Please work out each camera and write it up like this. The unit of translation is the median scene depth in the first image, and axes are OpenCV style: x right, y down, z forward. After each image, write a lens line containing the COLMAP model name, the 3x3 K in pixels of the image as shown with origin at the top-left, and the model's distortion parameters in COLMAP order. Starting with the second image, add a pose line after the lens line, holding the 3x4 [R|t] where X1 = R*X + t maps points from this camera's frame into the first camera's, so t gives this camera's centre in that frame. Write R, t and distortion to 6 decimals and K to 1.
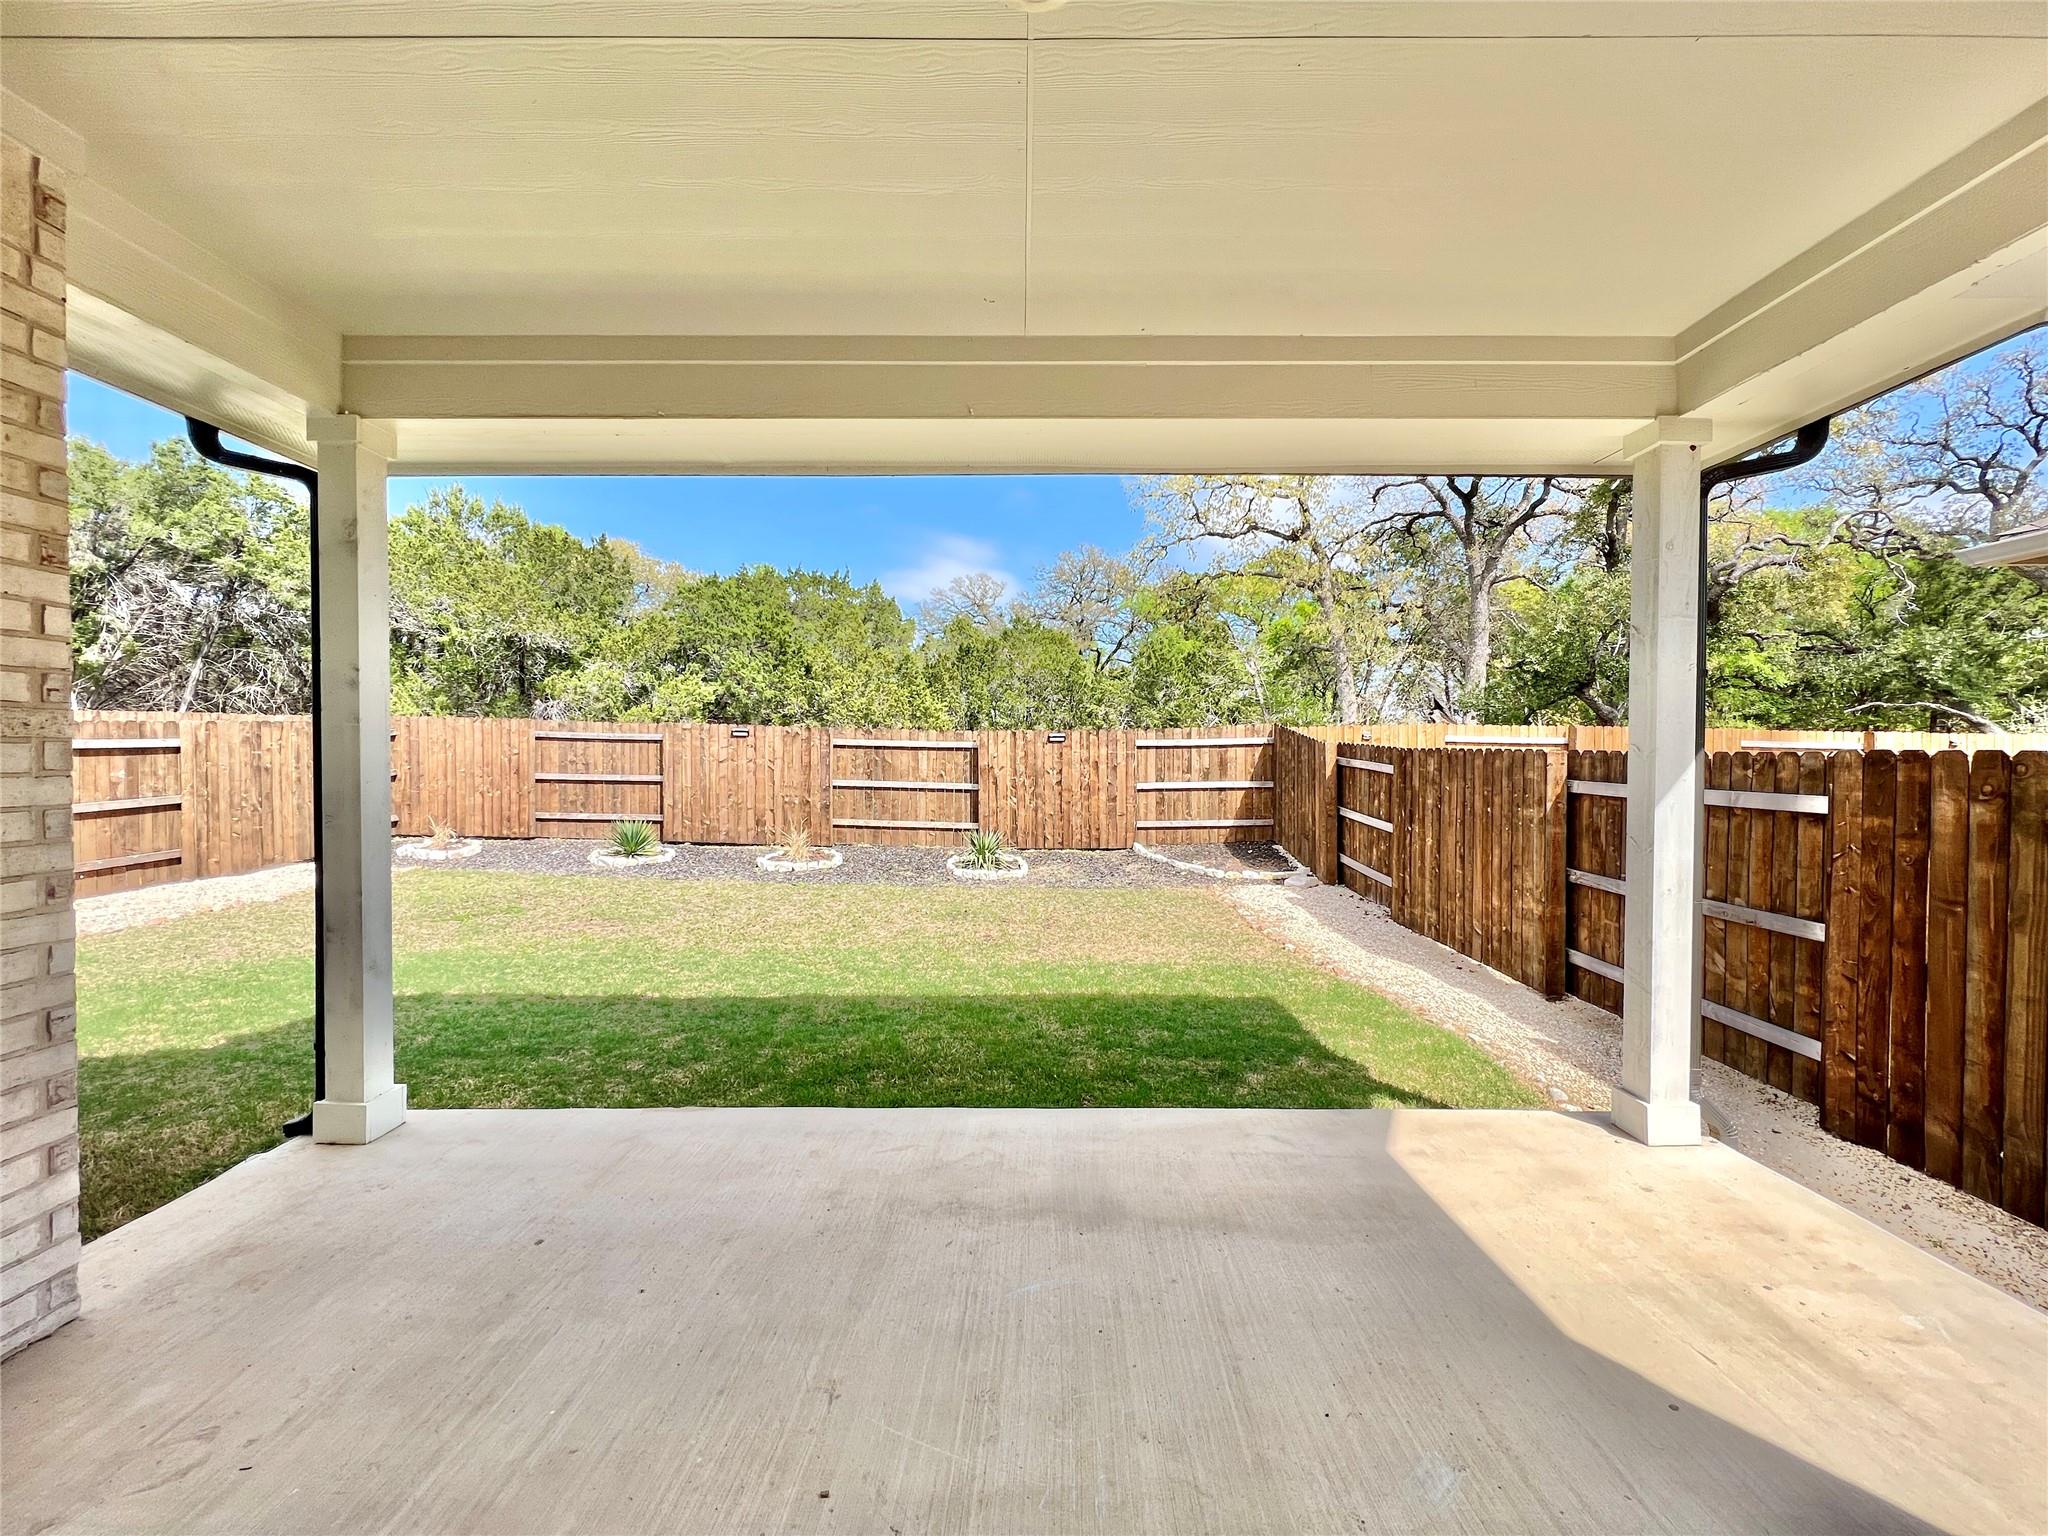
lens RADIAL K [[820.7, 0, 1024.0], [0, 820.7, 768.0], [0, 0, 1]] dist [-0.001602, 0.000537]
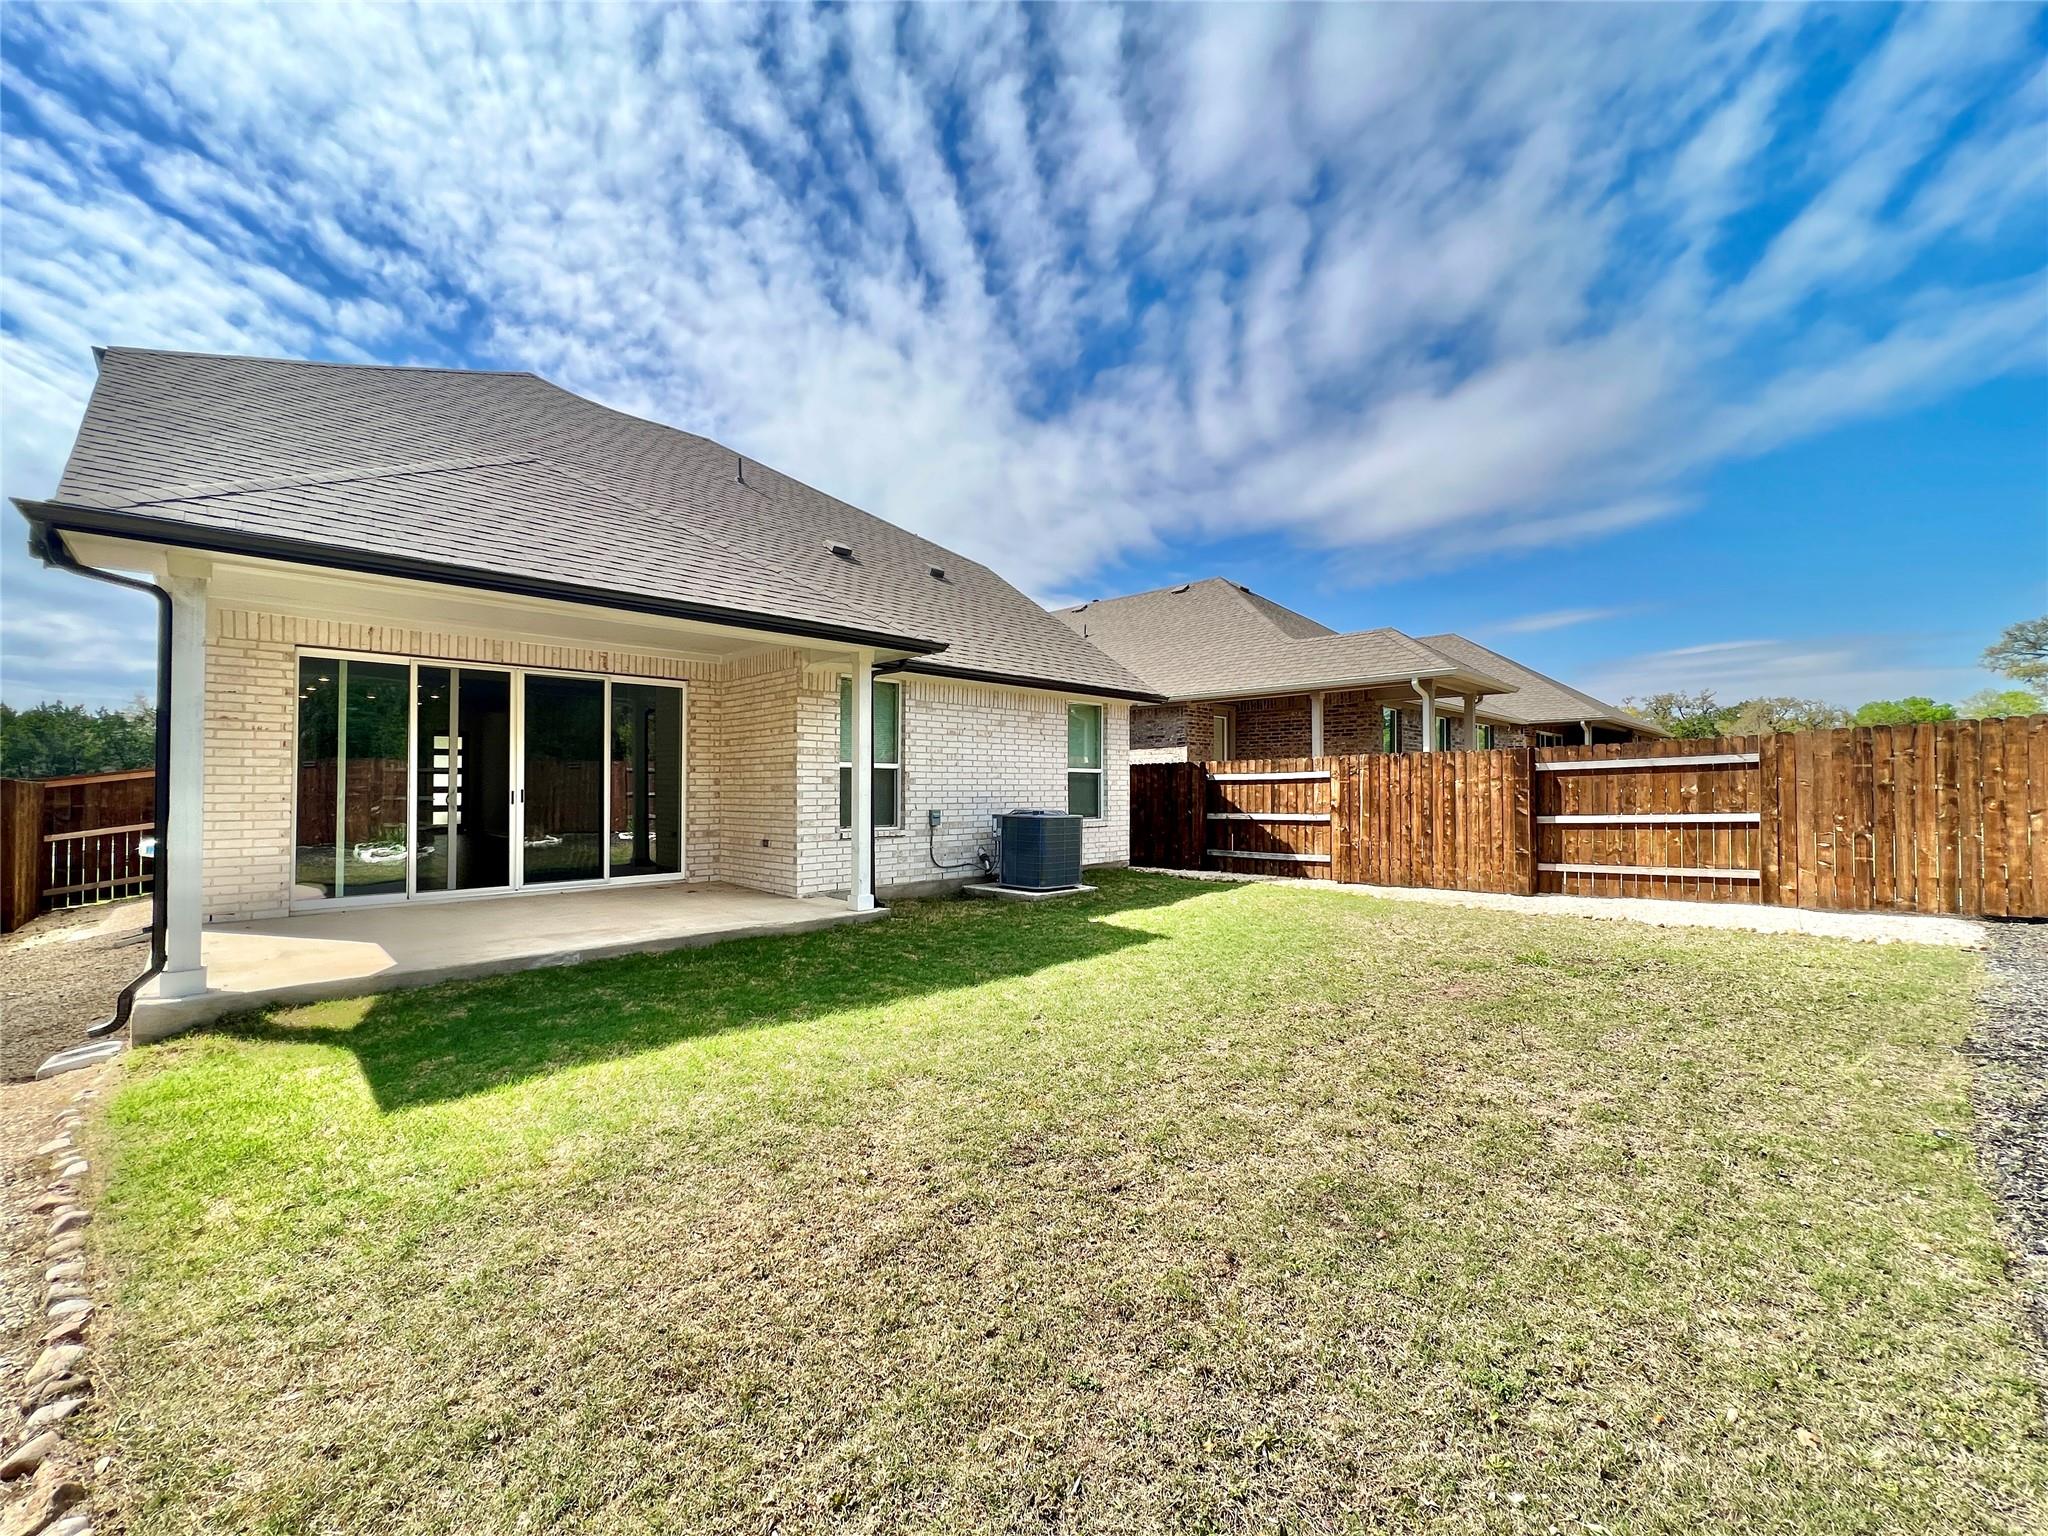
lens RADIAL K [[820.7, 0, 1024.0], [0, 820.7, 768.0], [0, 0, 1]] dist [-0.001602, 0.000537]
pose [[-0.719727, -0.014270, -0.694110, 0.167575], [-0.008001, 0.999893, -0.012261, 0.000041], [0.694211, -0.003271, -0.719764, 0.785586]]
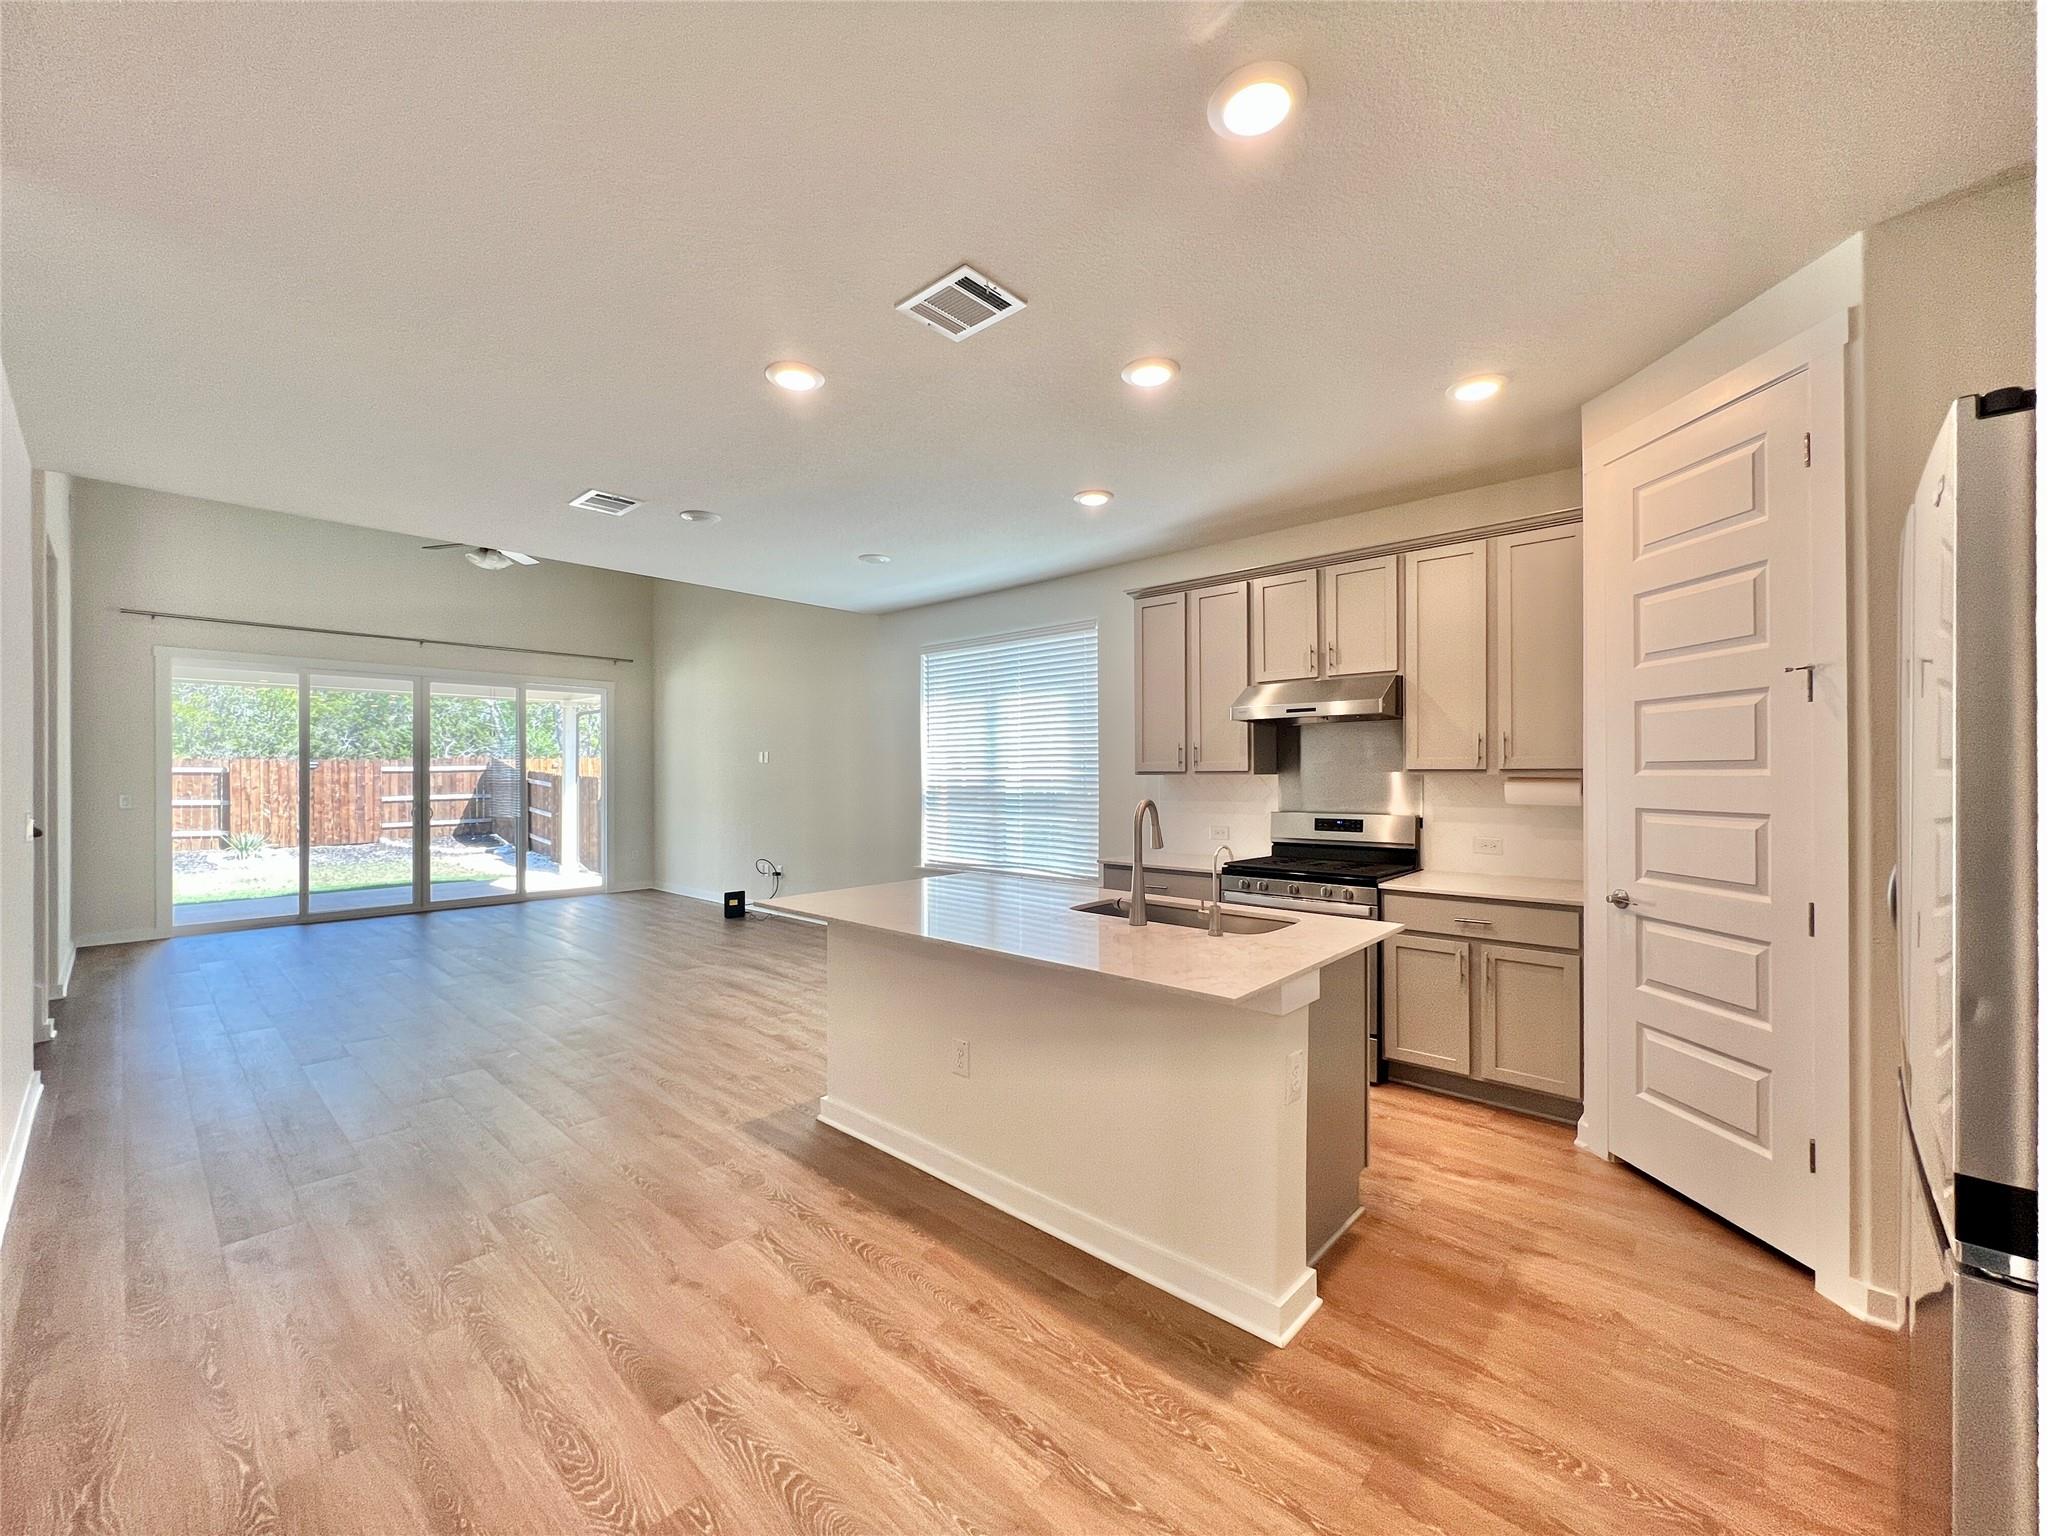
lens RADIAL K [[820.7, 0, 1024.0], [0, 820.7, 768.0], [0, 0, 1]] dist [-0.001602, 0.000537]
pose [[0.672292, 0.003838, 0.740277, -0.173487], [0.010064, 0.999847, -0.014323, -0.000480], [-0.740218, 0.017080, 0.672150, -0.817838]]
